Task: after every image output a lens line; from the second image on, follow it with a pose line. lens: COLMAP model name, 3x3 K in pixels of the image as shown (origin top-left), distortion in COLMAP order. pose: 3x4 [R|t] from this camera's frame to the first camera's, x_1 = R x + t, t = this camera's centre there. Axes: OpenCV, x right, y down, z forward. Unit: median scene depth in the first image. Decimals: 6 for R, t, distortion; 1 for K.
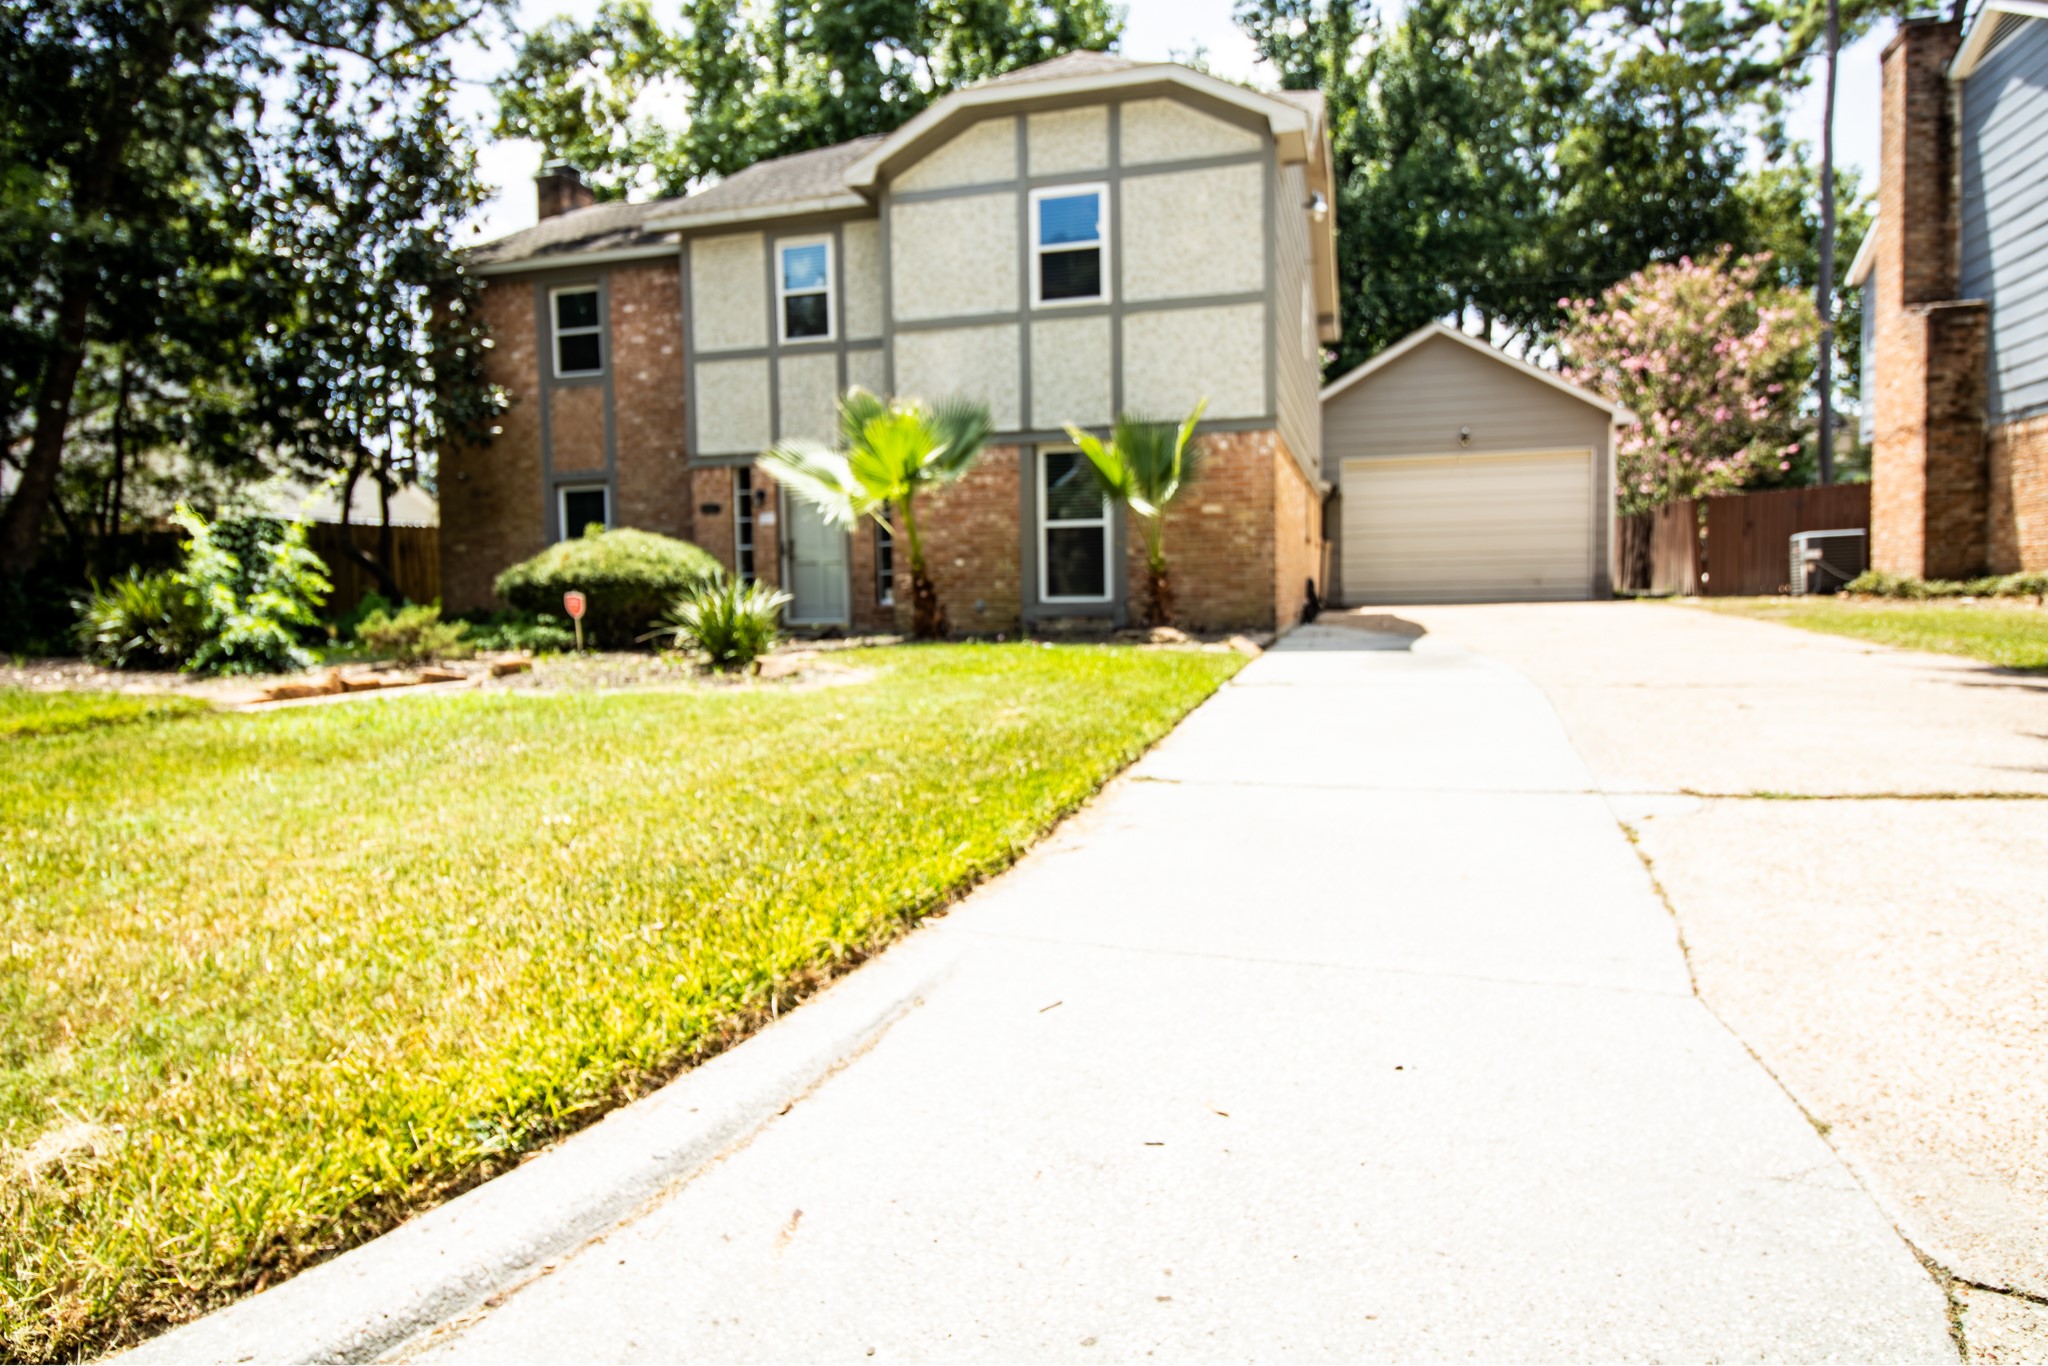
lens RADIAL K [[1251.6, 0, 1022.2], [0, 1251.6, 683.2], [0, 0, 1]] dist [-0.005029, -0.002662]
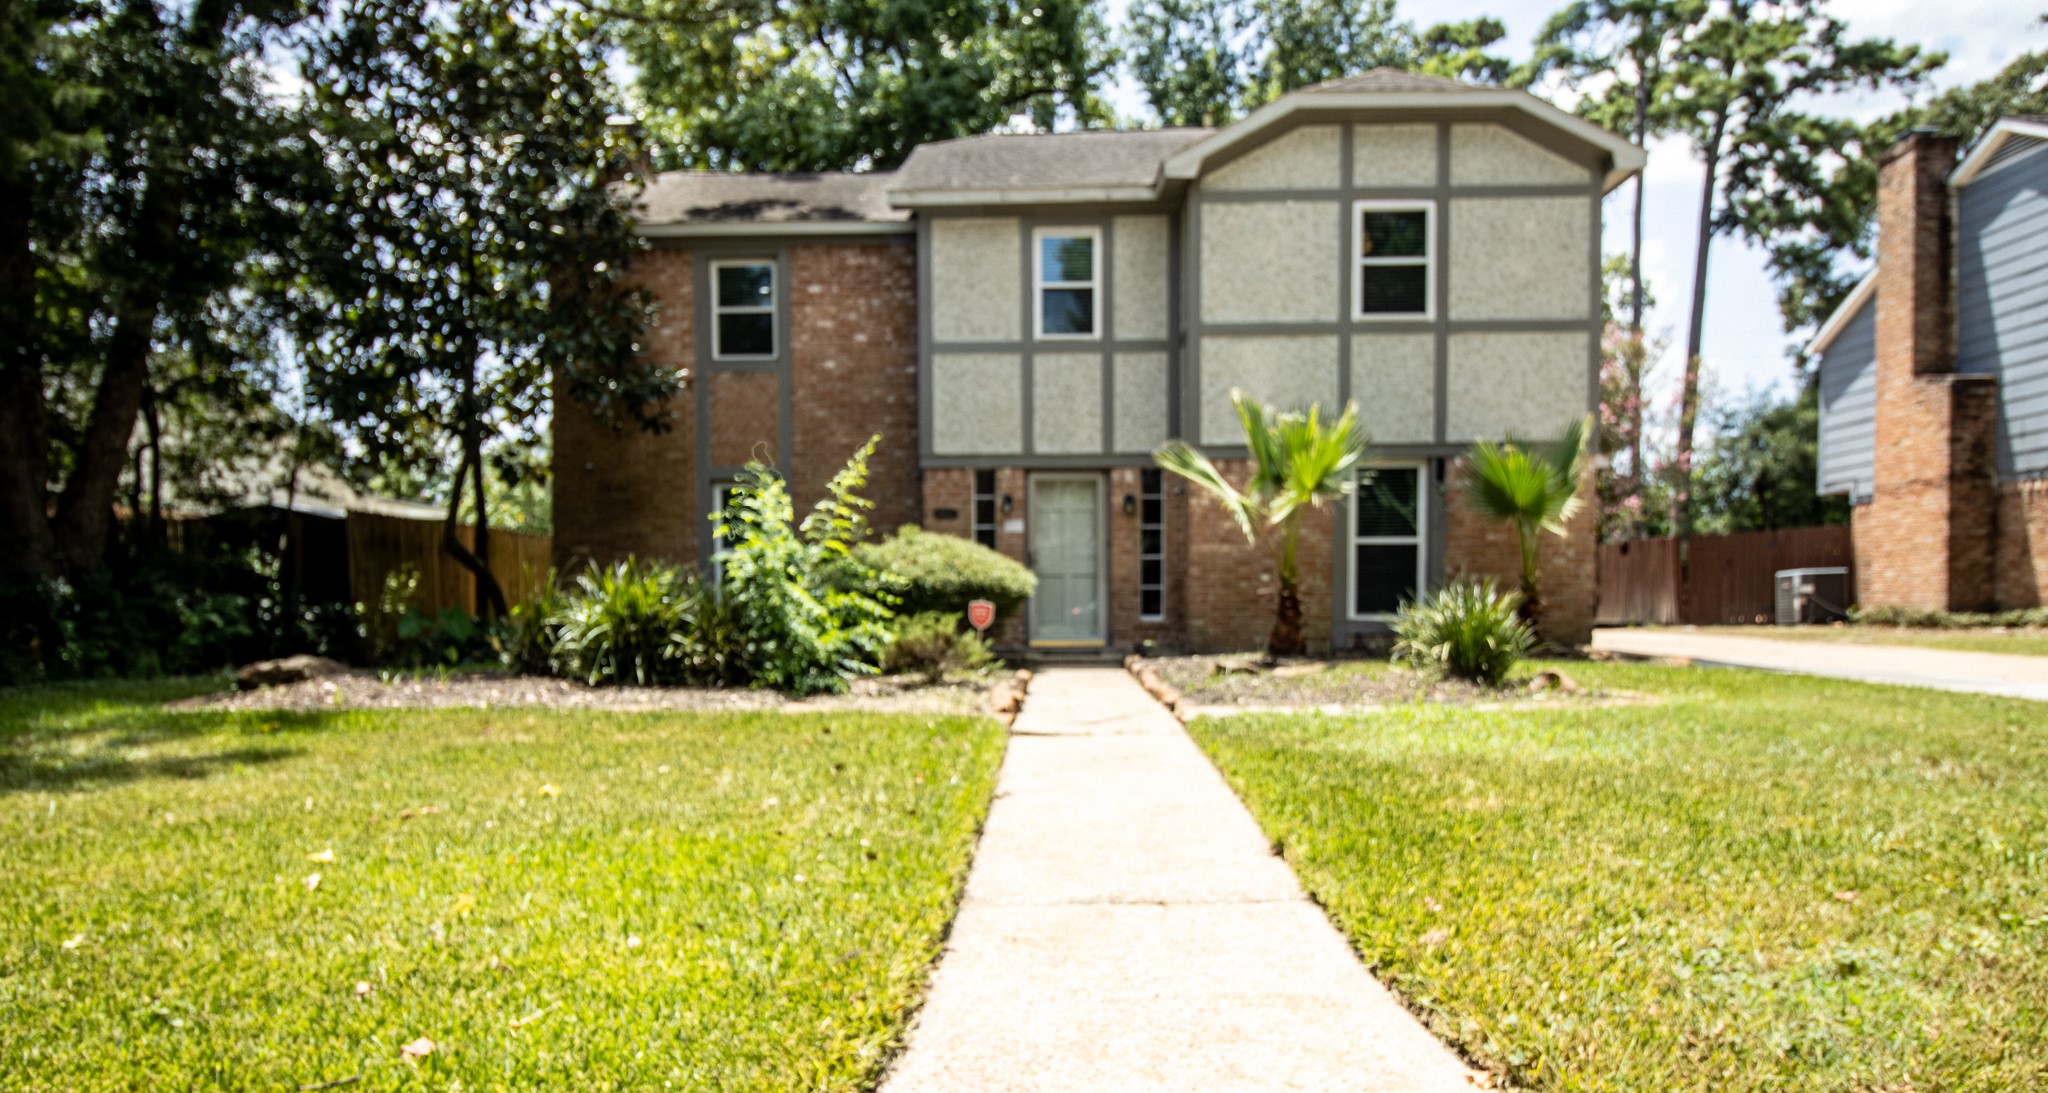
lens RADIAL K [[1242.6, 0, 1028.8], [0, 1242.6, 681.3], [0, 0, 1]] dist [-0.010617, 0.000587]
pose [[0.968740, 0.001614, 0.248074, -0.420831], [0.003985, 0.999749, -0.022068, 0.003465], [-0.248047, 0.022367, 0.968490, 0.111053]]
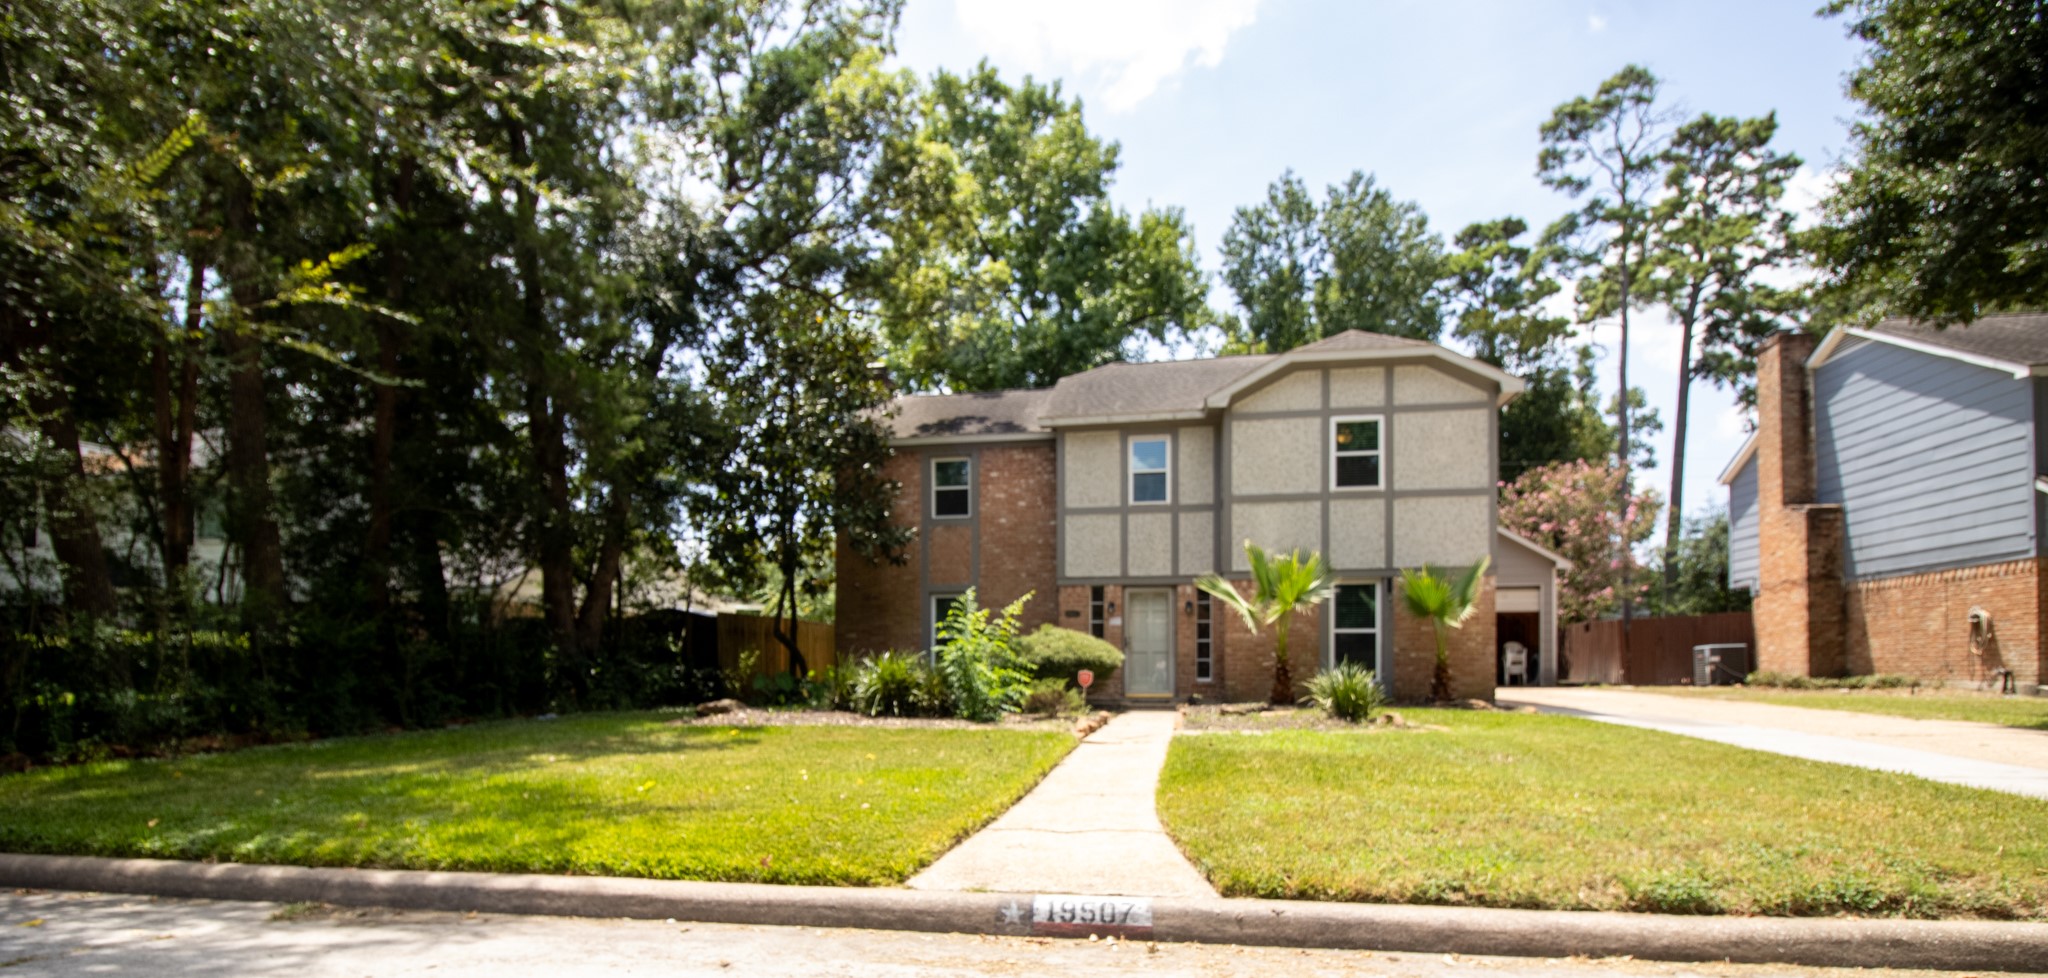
lens RADIAL K [[975.2, 0, 1010.2], [0, 975.2, 680.6], [0, 0, 1]] dist [-0.026693, -0.001679]
pose [[0.995757, 0.018141, 0.090212, -0.429121], [-0.012317, 0.997829, -0.064701, 0.013491], [-0.091190, 0.063316, 0.993819, -0.122380]]
